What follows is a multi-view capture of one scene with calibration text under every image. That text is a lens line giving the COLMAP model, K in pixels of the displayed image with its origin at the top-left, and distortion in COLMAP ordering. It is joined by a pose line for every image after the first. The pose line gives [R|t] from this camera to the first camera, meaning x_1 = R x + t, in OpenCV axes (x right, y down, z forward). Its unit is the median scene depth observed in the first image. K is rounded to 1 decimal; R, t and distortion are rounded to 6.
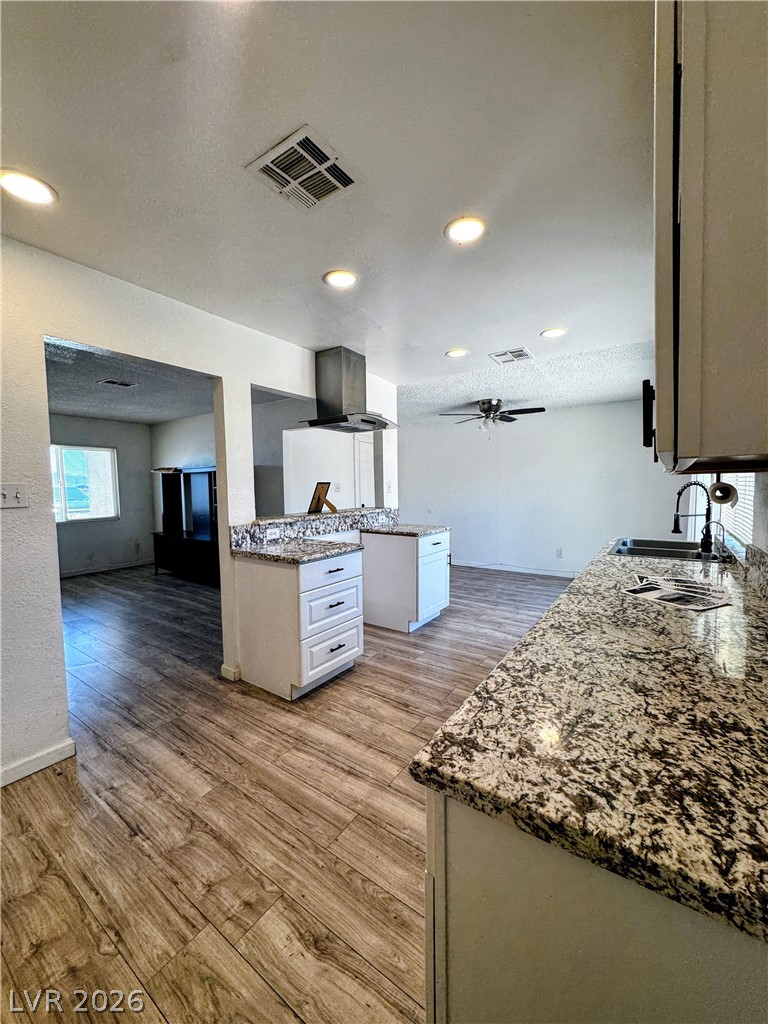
lens RADIAL K [[408.0, 0, 385.1], [0, 408.0, 512.1], [0, 0, 1]] dist [-0.004201, 0.000718]
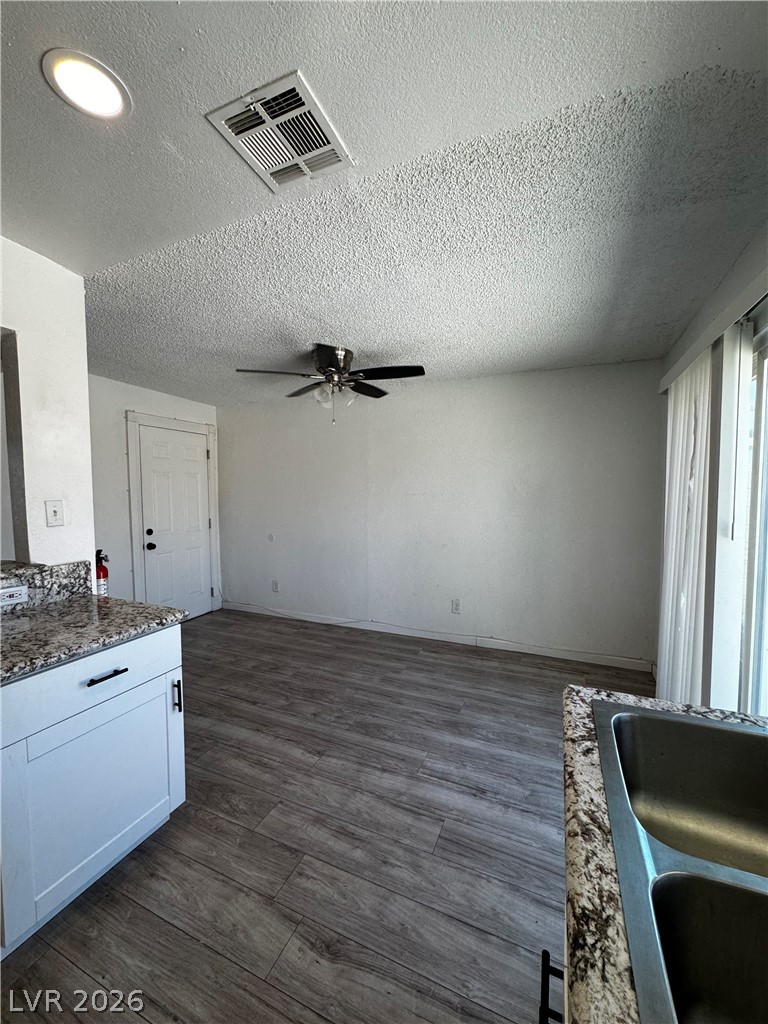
lens RADIAL K [[408.0, 0, 384.1], [0, 408.0, 513.3], [0, 0, 1]] dist [-0.004201, 0.000718]
pose [[0.981347, -0.003792, 0.192209, 0.330837], [0.005551, 0.999947, -0.008614, -0.069660], [-0.192166, 0.009521, 0.981316, 0.663452]]
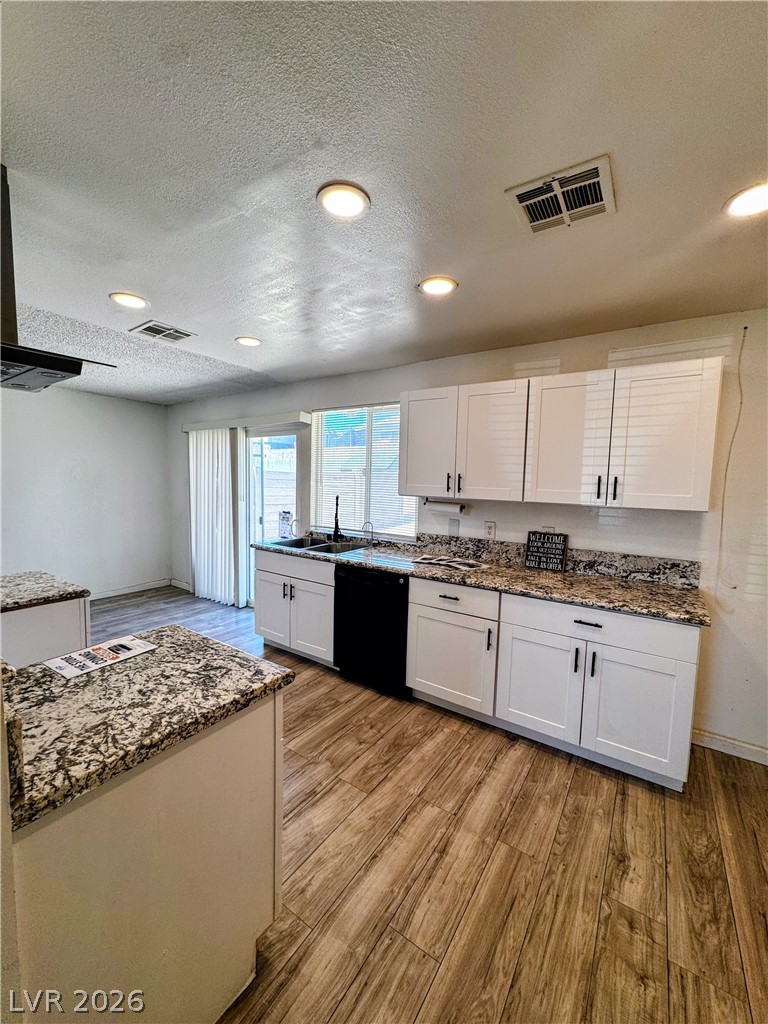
lens RADIAL K [[408.0, 0, 383.4], [0, 408.0, 512.1], [0, 0, 1]] dist [-0.004201, 0.000718]
pose [[-0.015929, -0.071941, 0.997282, -0.498916], [0.043401, 0.996418, 0.072572, -0.081754], [-0.998931, 0.044439, -0.012750, 0.615794]]
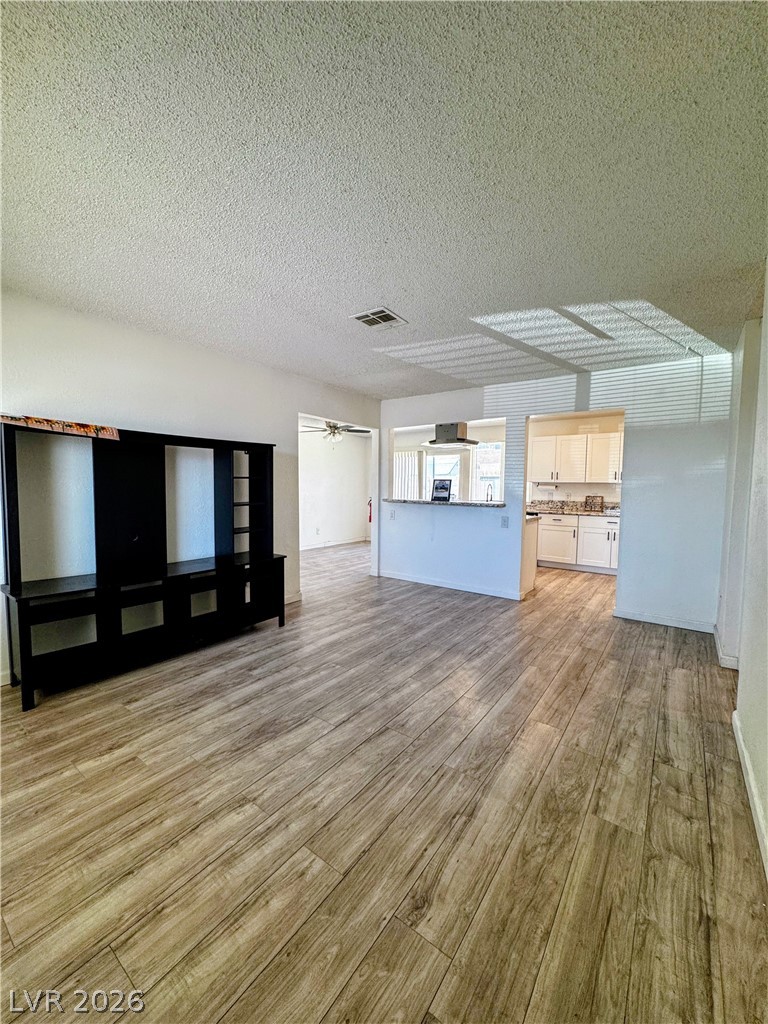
lens RADIAL K [[408.0, 0, 384.2], [0, 408.0, 510.5], [0, 0, 1]] dist [-0.004201, 0.000718]
pose [[0.023490, -0.049437, 0.998501, -1.671835], [0.052413, 0.997464, 0.048152, -0.045549], [-0.998349, 0.051204, 0.026022, 1.237847]]
